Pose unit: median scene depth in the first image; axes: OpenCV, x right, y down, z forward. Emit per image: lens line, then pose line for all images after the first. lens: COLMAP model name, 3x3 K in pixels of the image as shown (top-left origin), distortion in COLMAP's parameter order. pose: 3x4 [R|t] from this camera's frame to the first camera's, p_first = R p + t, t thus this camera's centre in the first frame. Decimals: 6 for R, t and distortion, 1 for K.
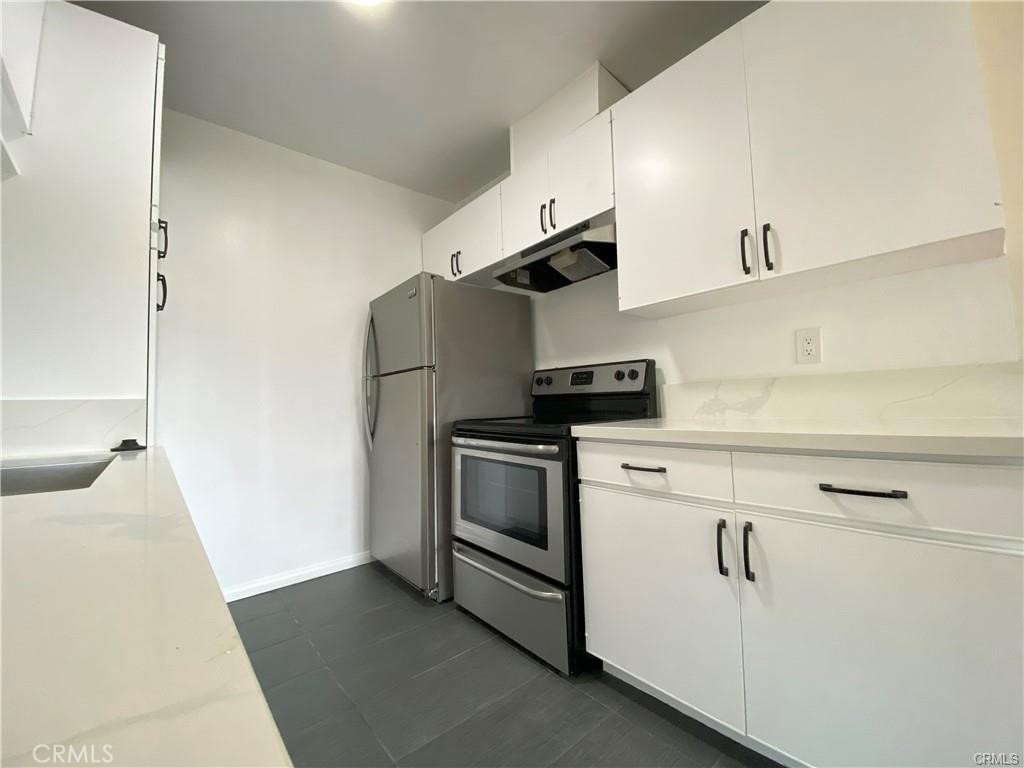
lens RADIAL K [[412.7, 0, 507.5], [0, 412.7, 382.8], [0, 0, 1]] dist [0.016910, -0.017791]
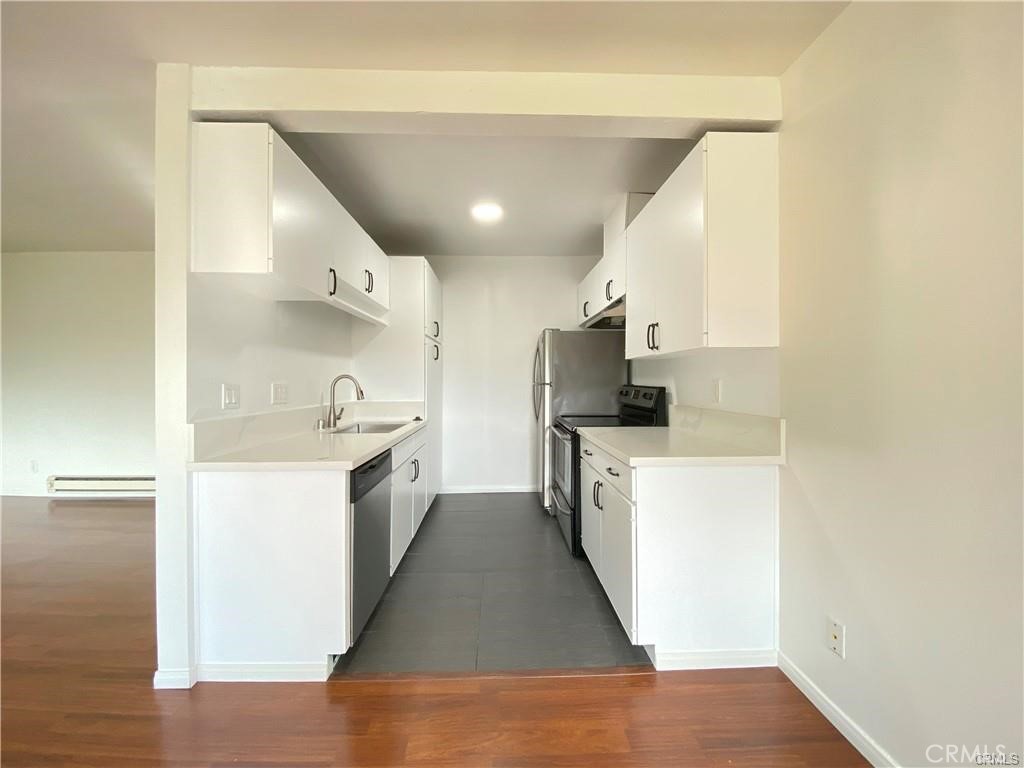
lens RADIAL K [[414.4, 0, 506.2], [0, 414.4, 385.7], [0, 0, 1]] dist [0.017226, -0.010535]
pose [[0.782240, 0.037305, -0.621859, 0.883761], [0.010172, 0.997308, 0.072624, -0.185229], [0.622894, -0.063135, 0.779754, -0.547039]]
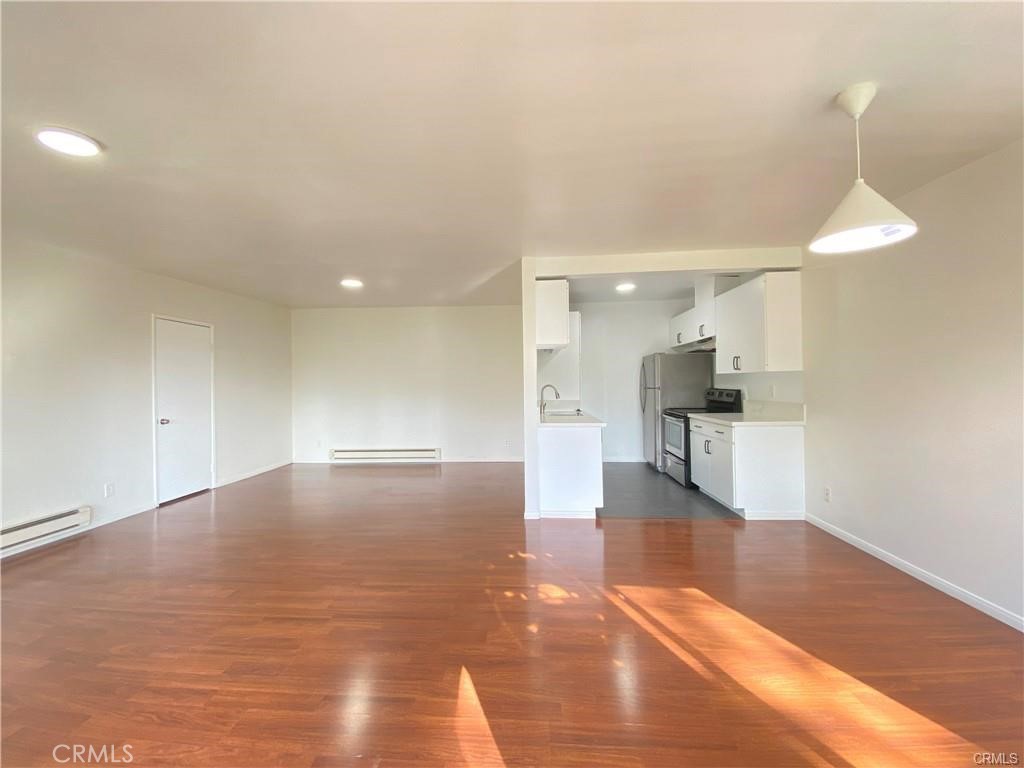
lens RADIAL K [[412.7, 0, 507.5], [0, 412.7, 382.8], [0, 0, 1]] dist [0.016910, -0.017791]
pose [[0.719175, 0.019214, -0.694563, 1.154293], [0.029218, 0.997897, 0.057858, -0.303556], [0.694214, -0.061904, 0.717101, -1.914967]]
